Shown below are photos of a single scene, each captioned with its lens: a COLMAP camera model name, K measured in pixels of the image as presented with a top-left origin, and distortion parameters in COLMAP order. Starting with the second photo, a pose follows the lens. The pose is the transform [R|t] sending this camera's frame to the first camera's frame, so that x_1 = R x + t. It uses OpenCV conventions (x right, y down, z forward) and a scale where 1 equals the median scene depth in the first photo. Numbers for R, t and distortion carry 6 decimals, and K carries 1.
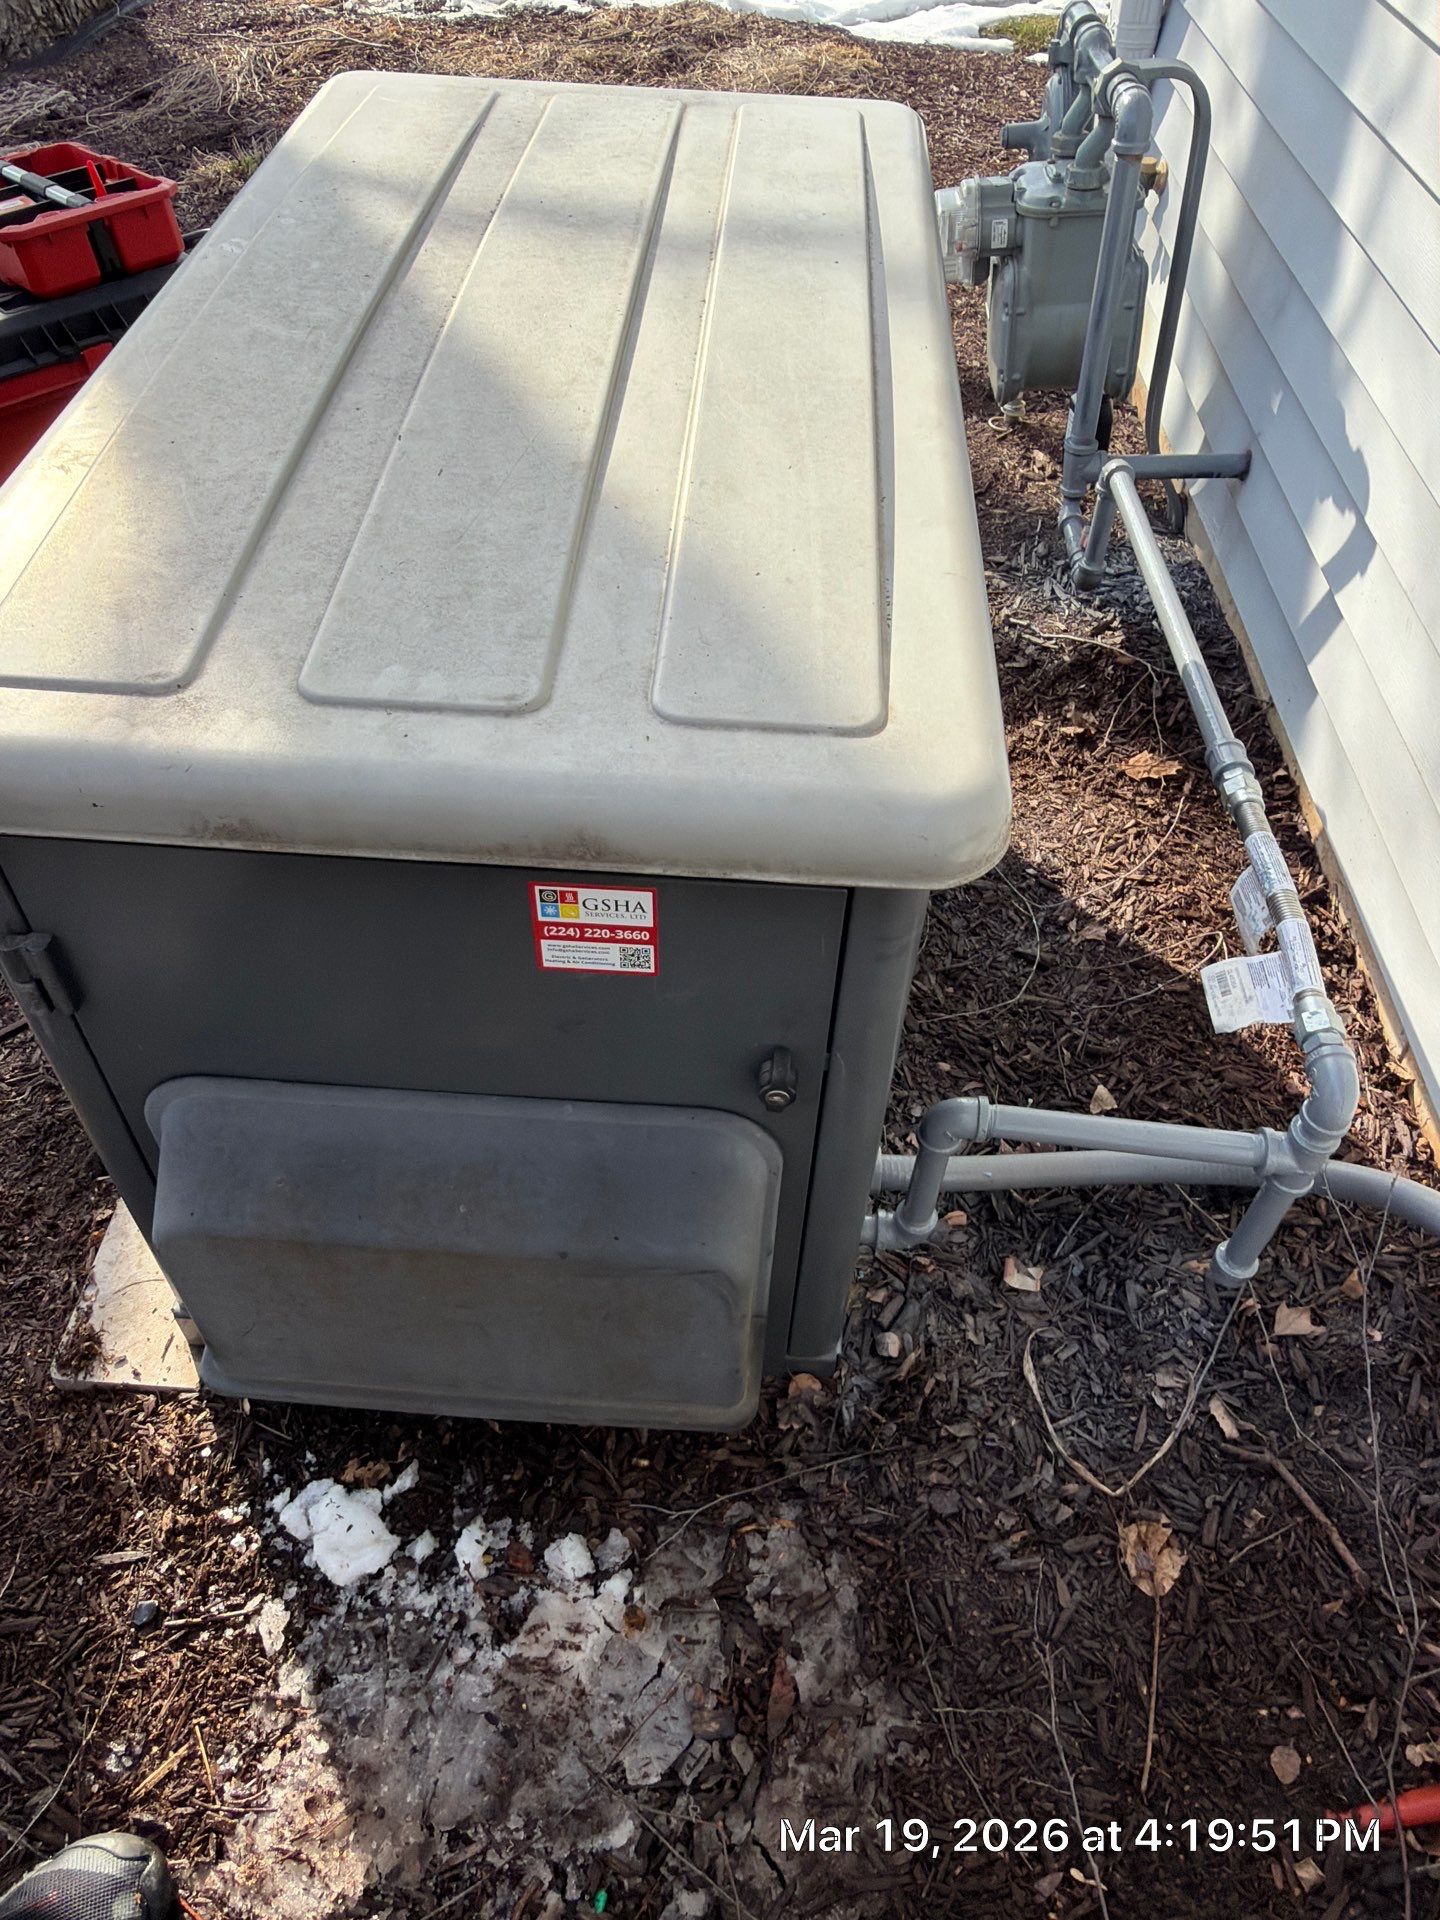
lens RADIAL K [[1369.0, 0, 731.3], [0, 1369.0, 966.5], [0, 0, 1]] dist [0.002131, 0.000456]
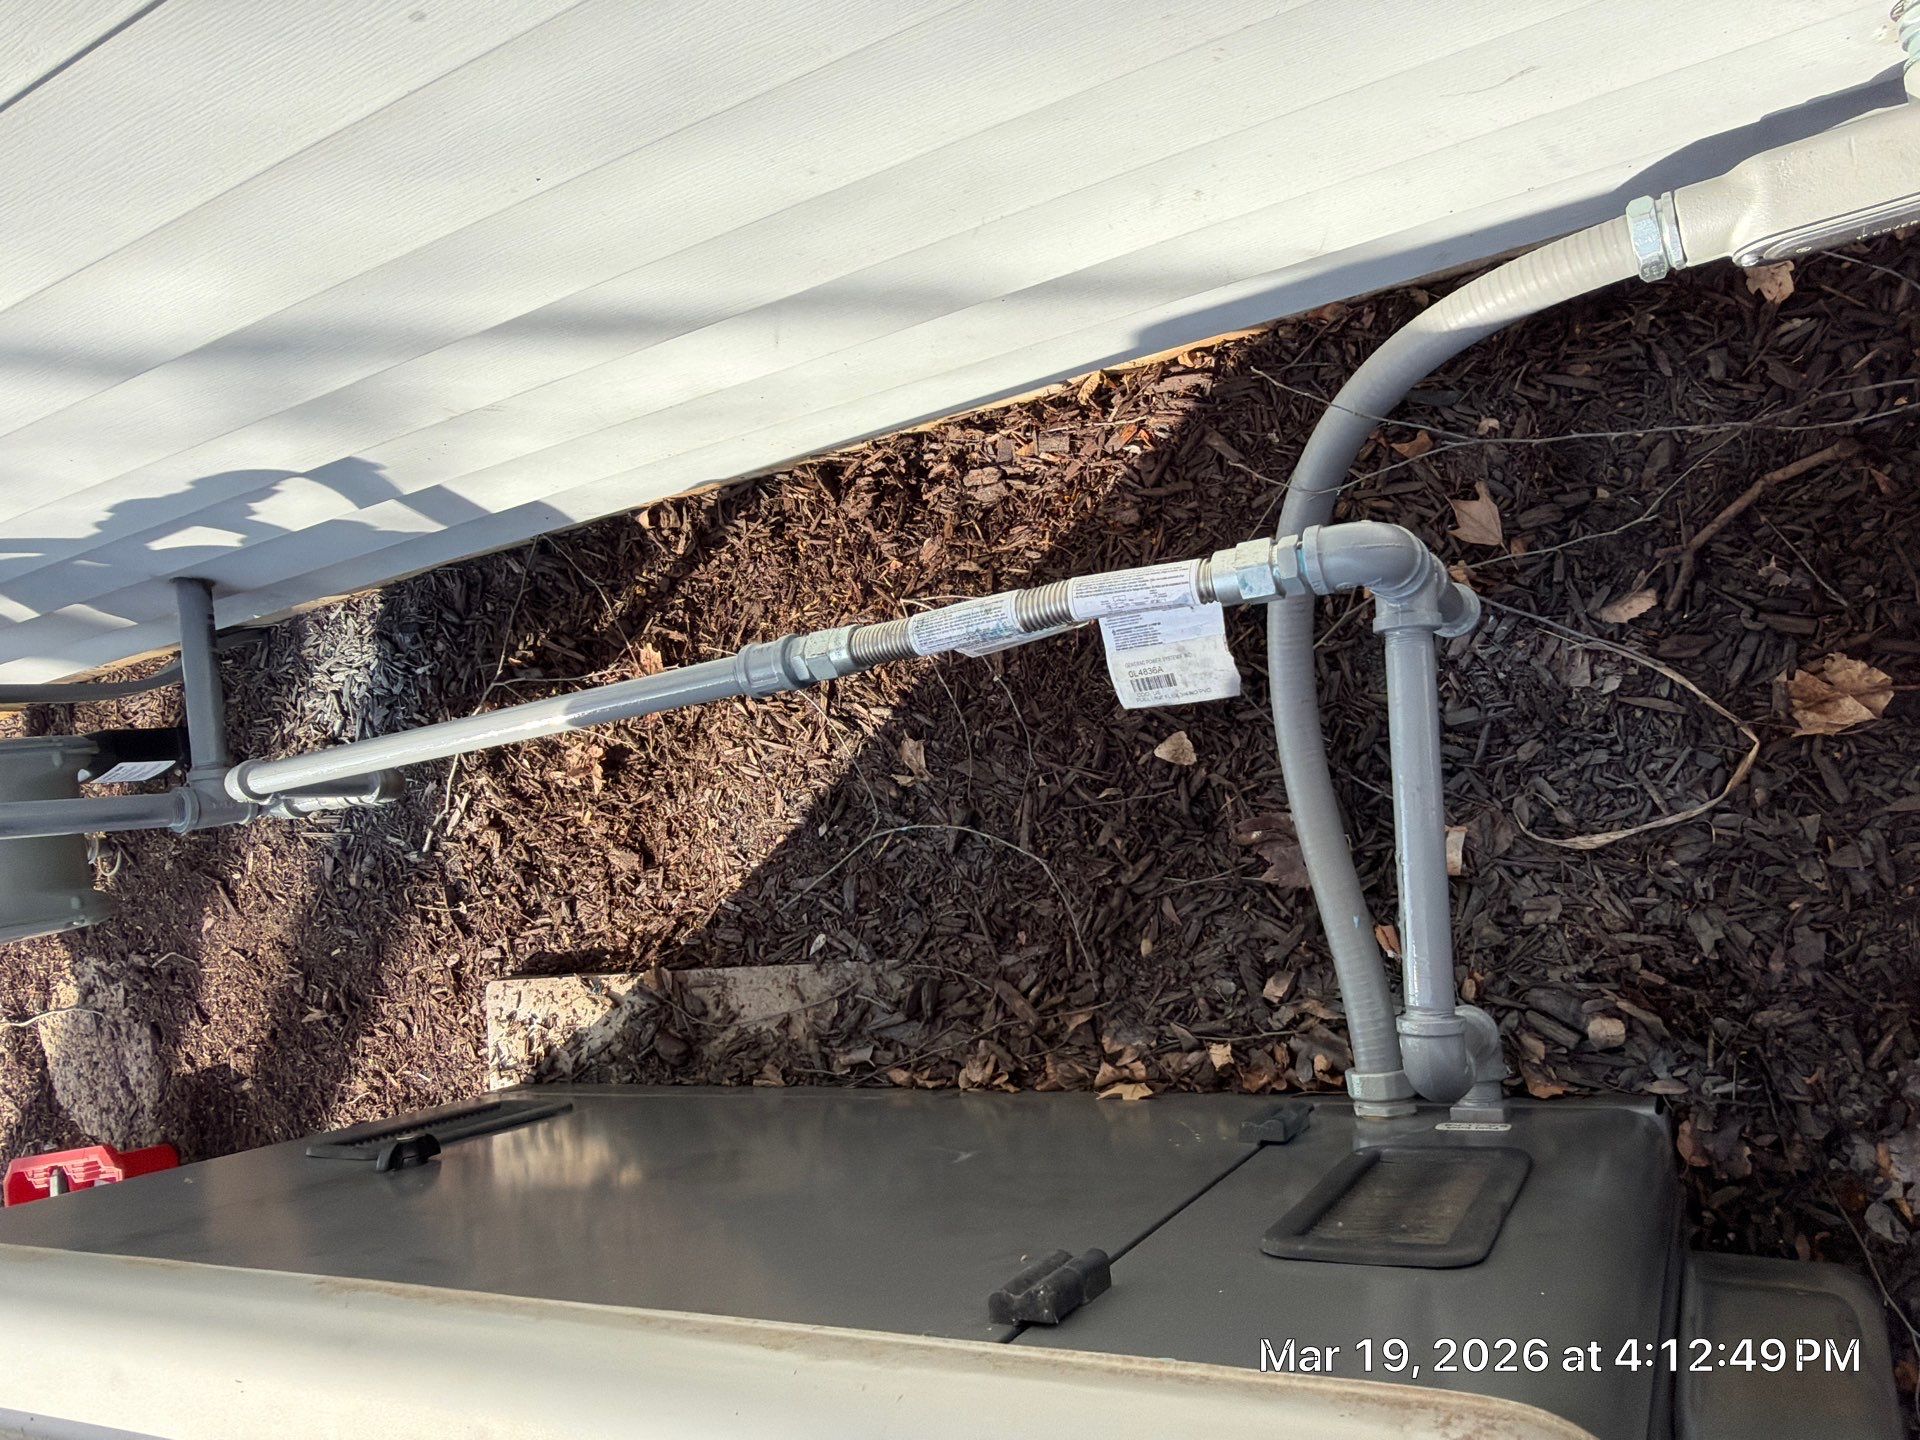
lens RADIAL K [[1369.0, 0, 952.6], [0, 1369.0, 720.5], [0, 0, 1]] dist [0.002131, 0.000456]
pose [[-0.141558, -0.984795, 0.100697, 0.242875], [0.964575, -0.114343, 0.237740, -0.221622], [-0.222611, 0.130783, 0.966095, 0.294599]]
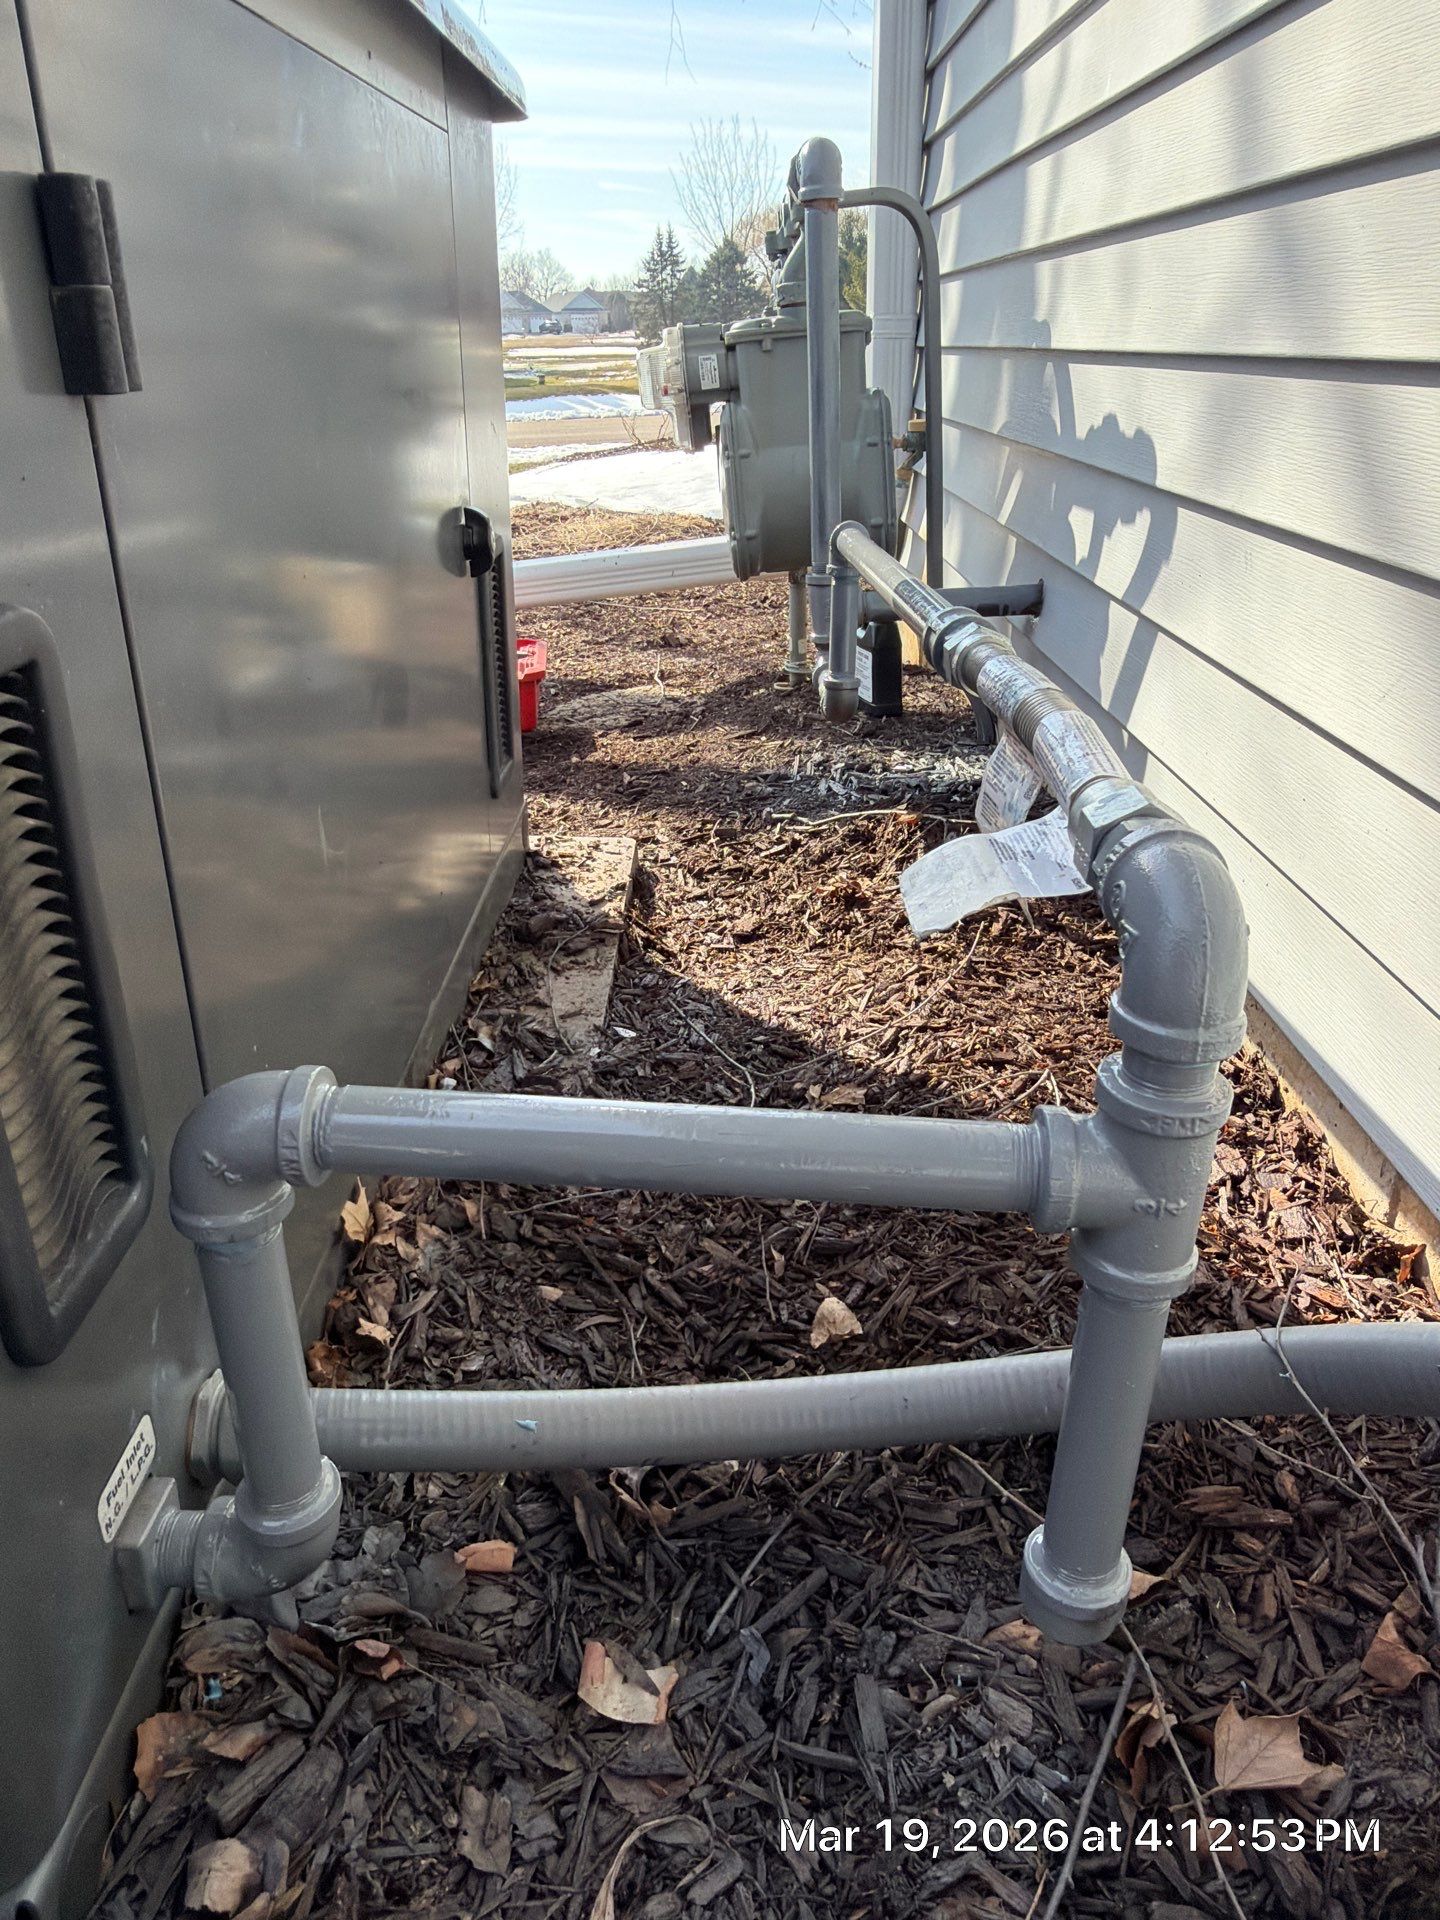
lens RADIAL K [[1369.0, 0, 721.0], [0, 1369.0, 967.8], [0, 0, 1]] dist [0.002131, 0.000456]
pose [[0.999009, -0.036016, 0.026162, 0.235197], [0.043338, 0.921166, -0.386750, 0.183221], [-0.010170, 0.387500, 0.921814, 0.510375]]
